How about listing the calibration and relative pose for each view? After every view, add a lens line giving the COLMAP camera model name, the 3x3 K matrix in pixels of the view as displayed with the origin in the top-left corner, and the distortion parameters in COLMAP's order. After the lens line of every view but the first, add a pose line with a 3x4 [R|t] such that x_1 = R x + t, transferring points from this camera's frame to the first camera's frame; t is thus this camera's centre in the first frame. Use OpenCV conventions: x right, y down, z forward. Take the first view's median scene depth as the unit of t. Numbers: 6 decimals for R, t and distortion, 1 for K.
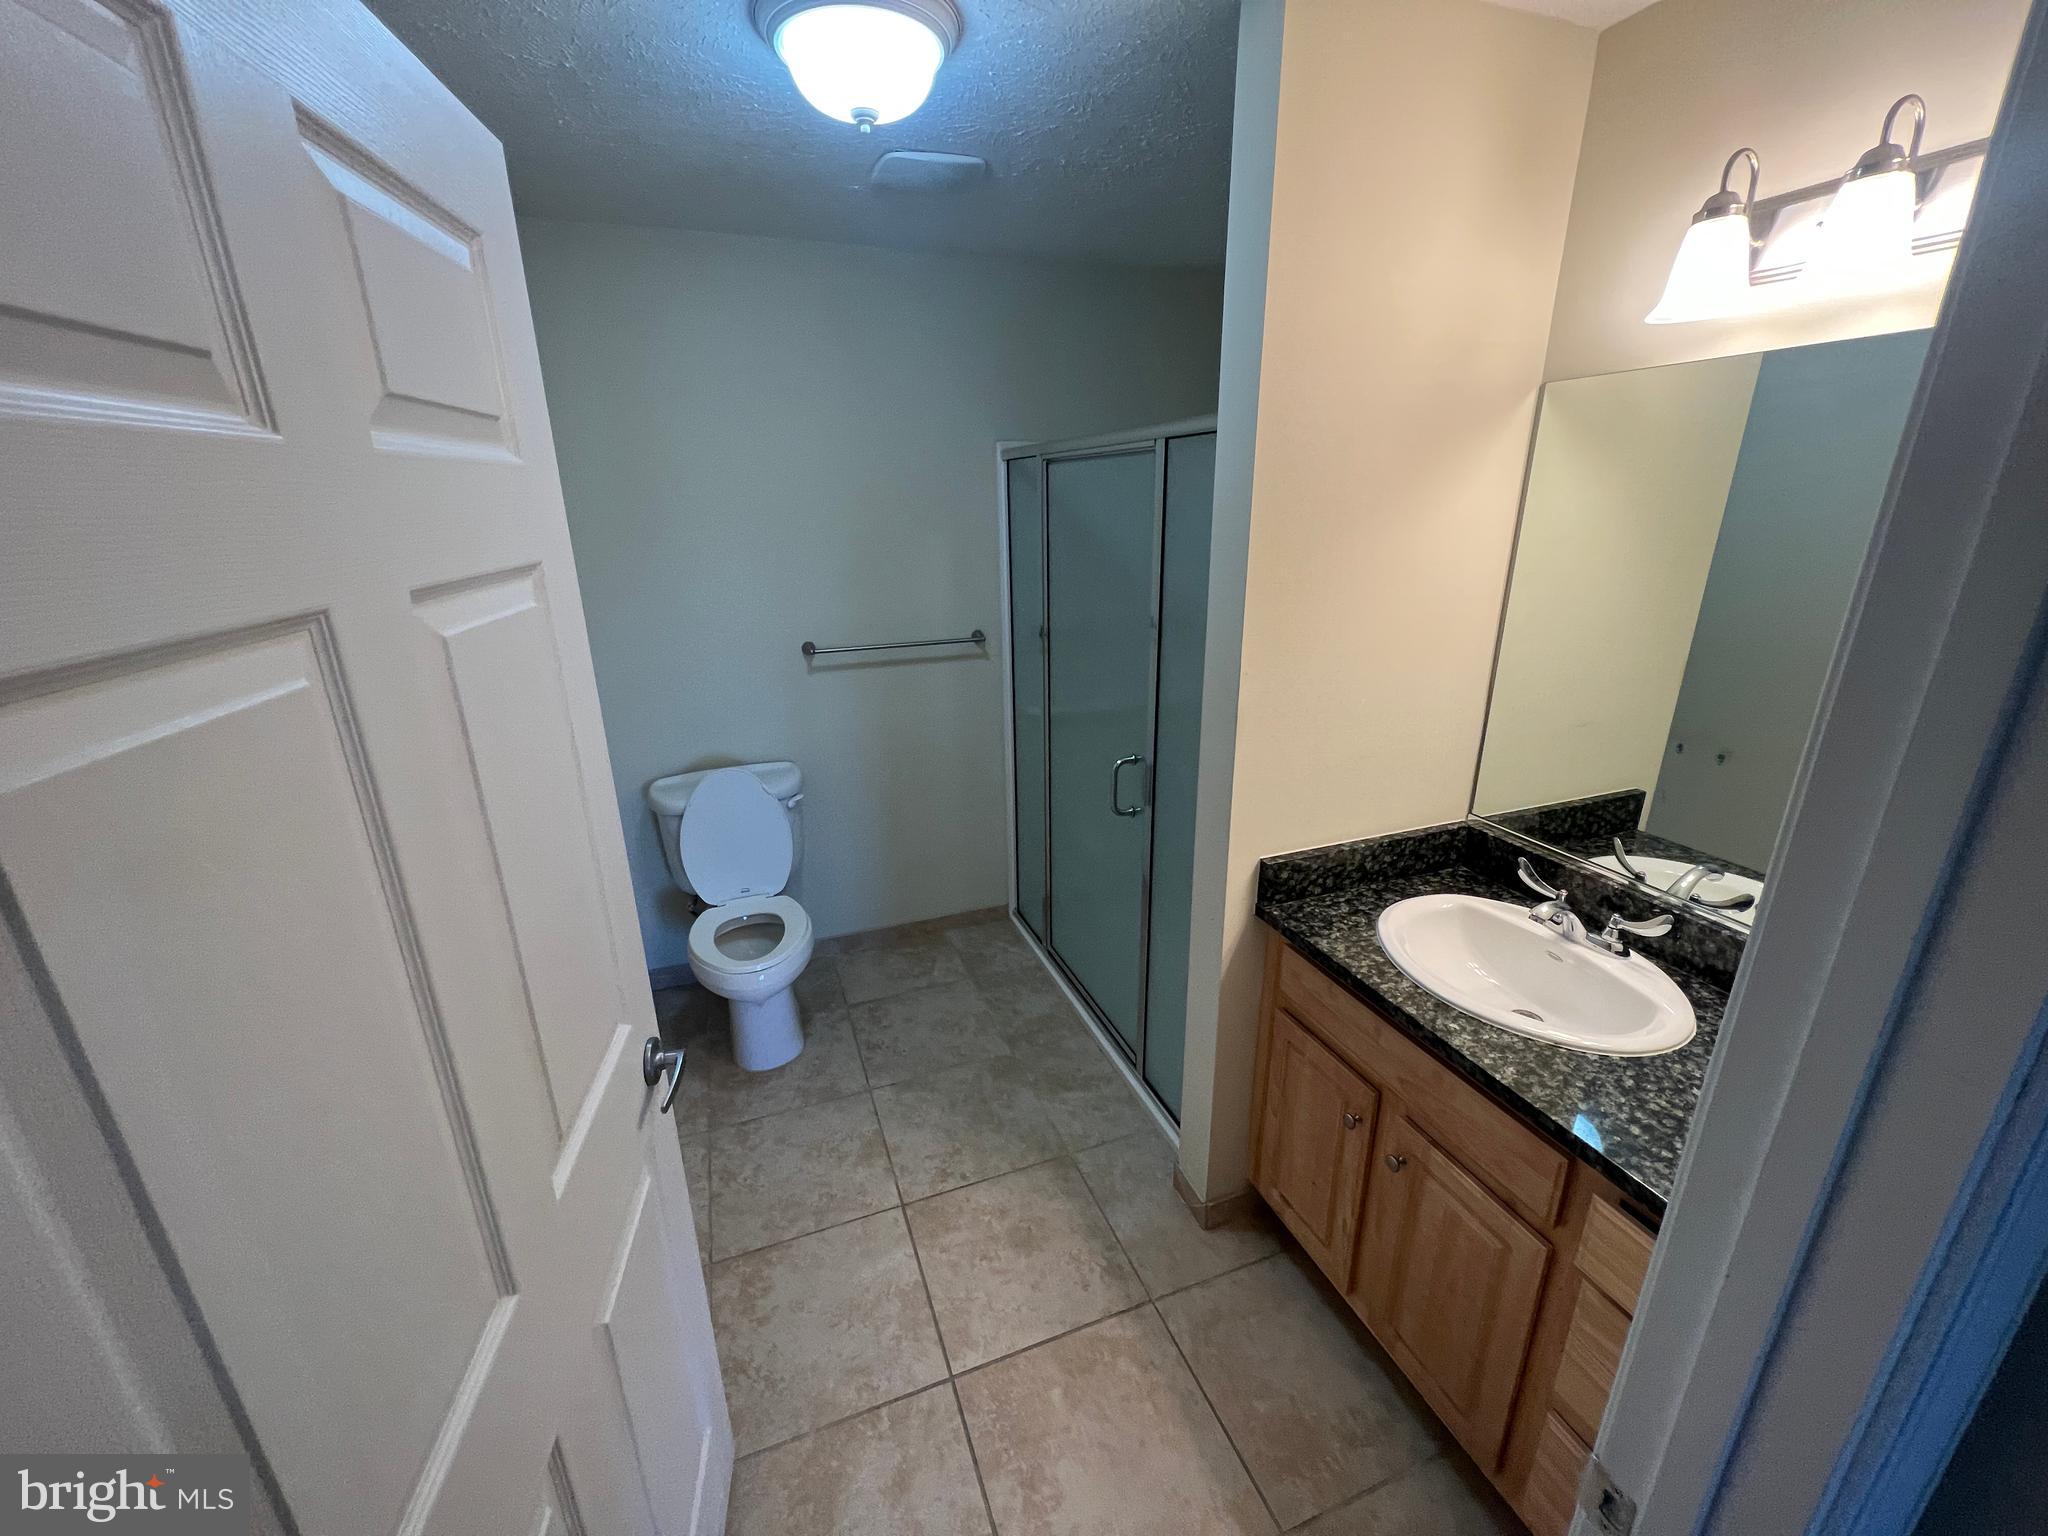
lens RADIAL K [[818.2, 0, 1016.3], [0, 818.2, 769.7], [0, 0, 1]] dist [0.000284, -0.000701]
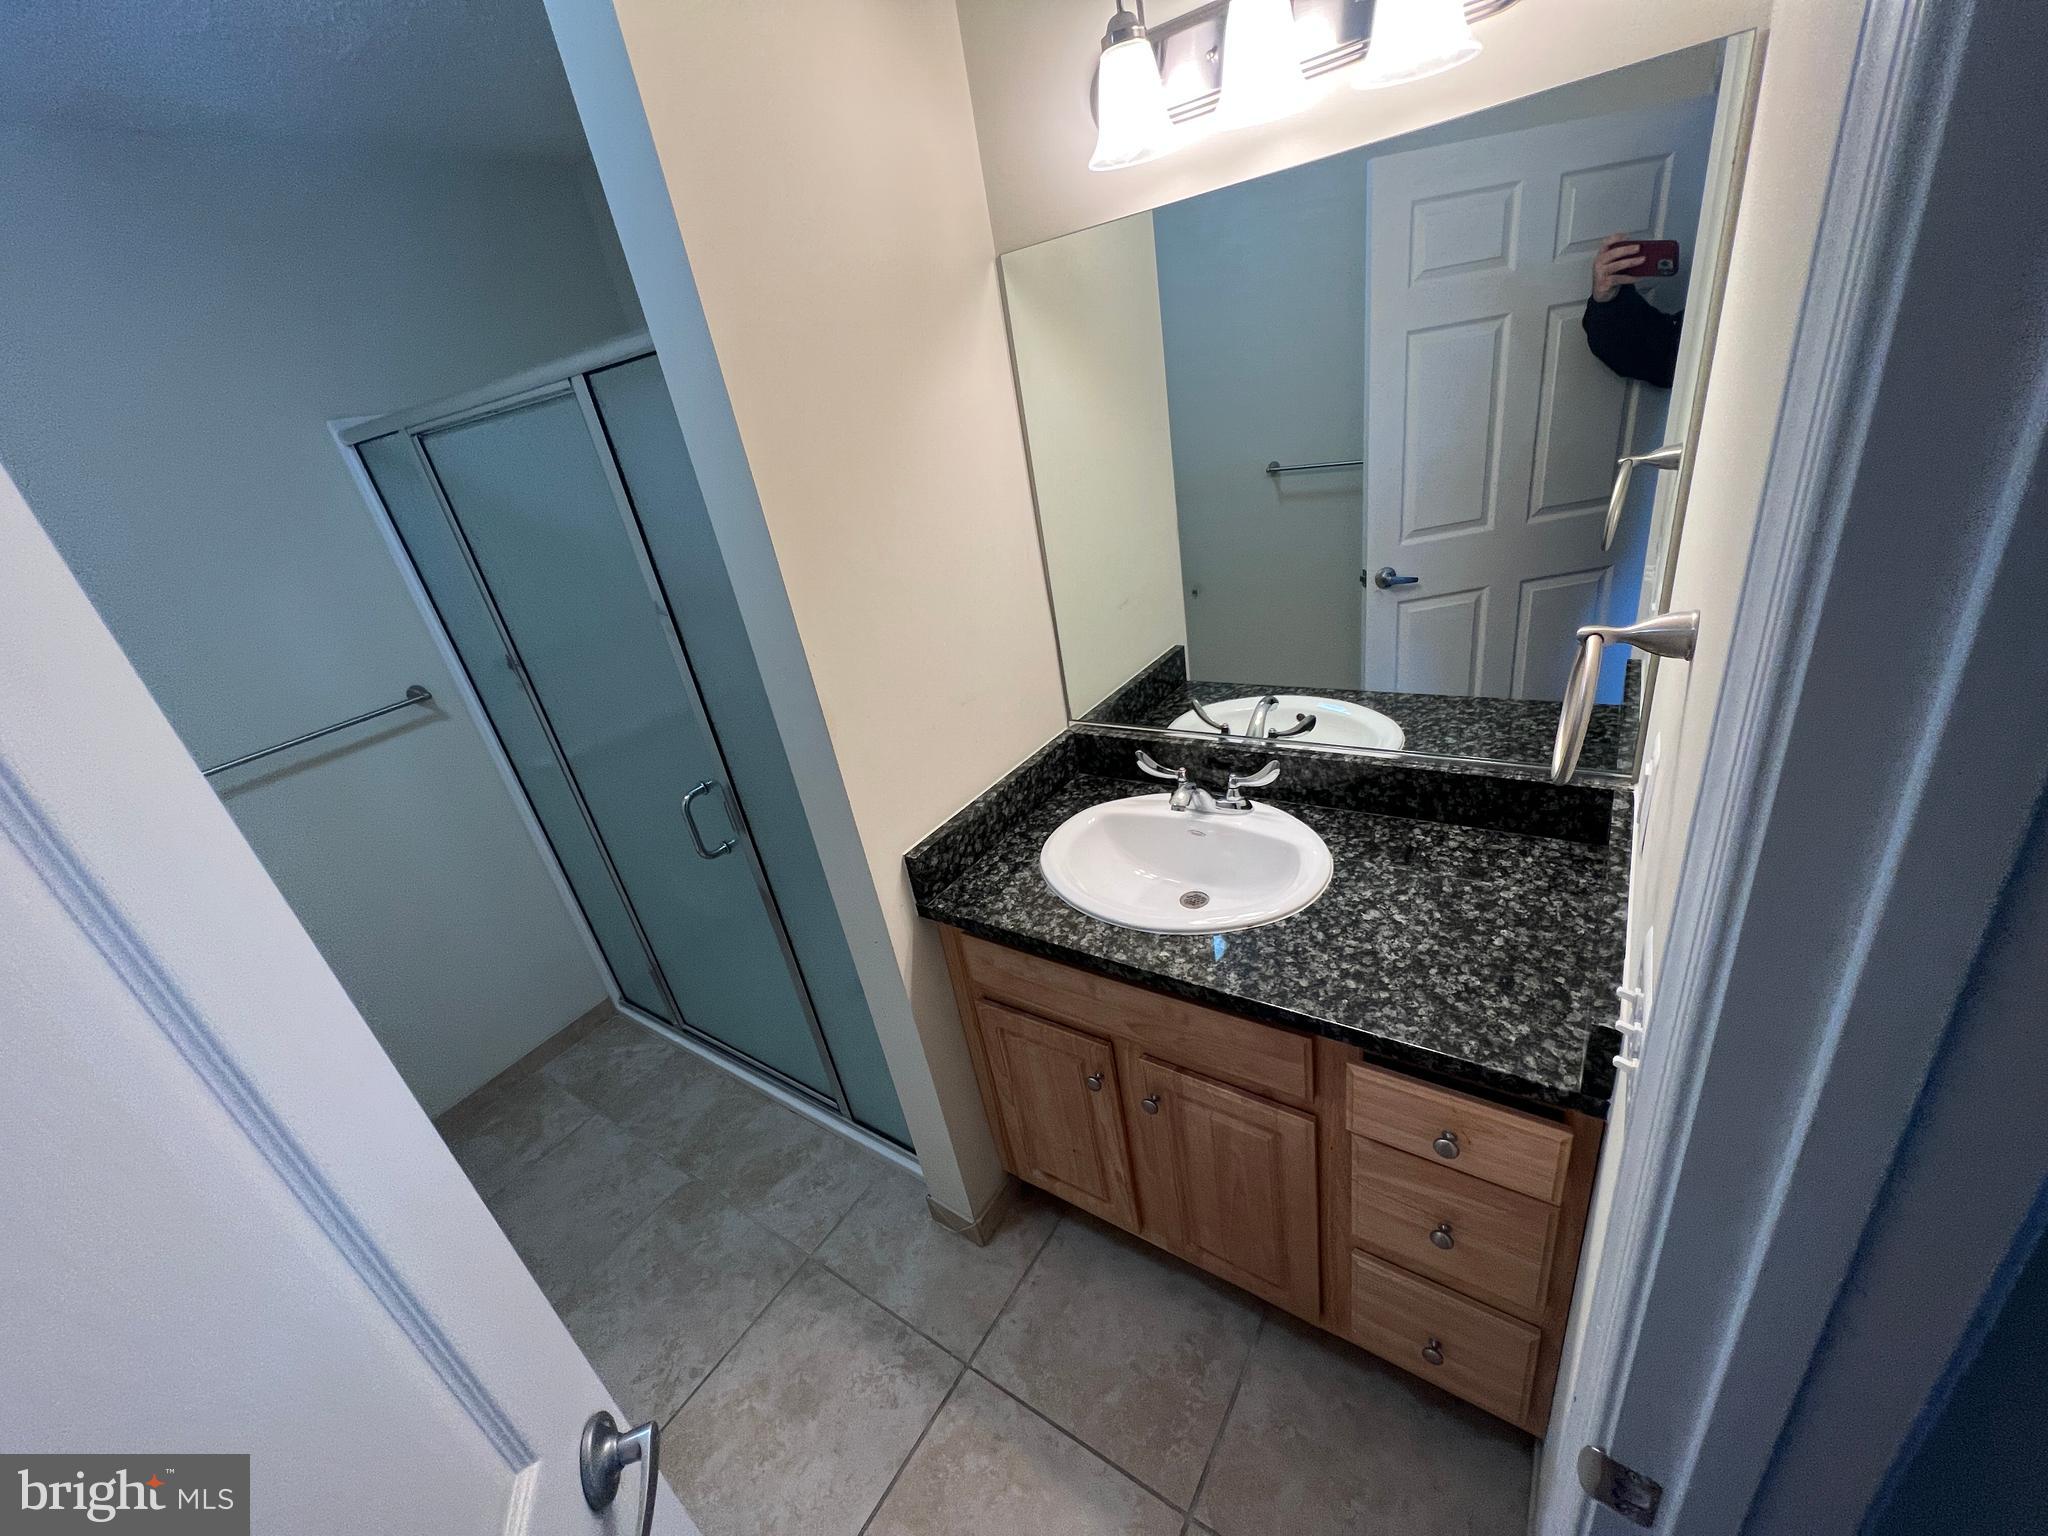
lens RADIAL K [[818.2, 0, 1019.3], [0, 818.2, 766.7], [0, 0, 1]] dist [0.000284, -0.000701]
pose [[0.803343, -0.357569, 0.476218, 0.023549], [0.328585, 0.933074, 0.146303, -0.060750], [-0.496660, 0.038947, 0.867071, 0.197870]]
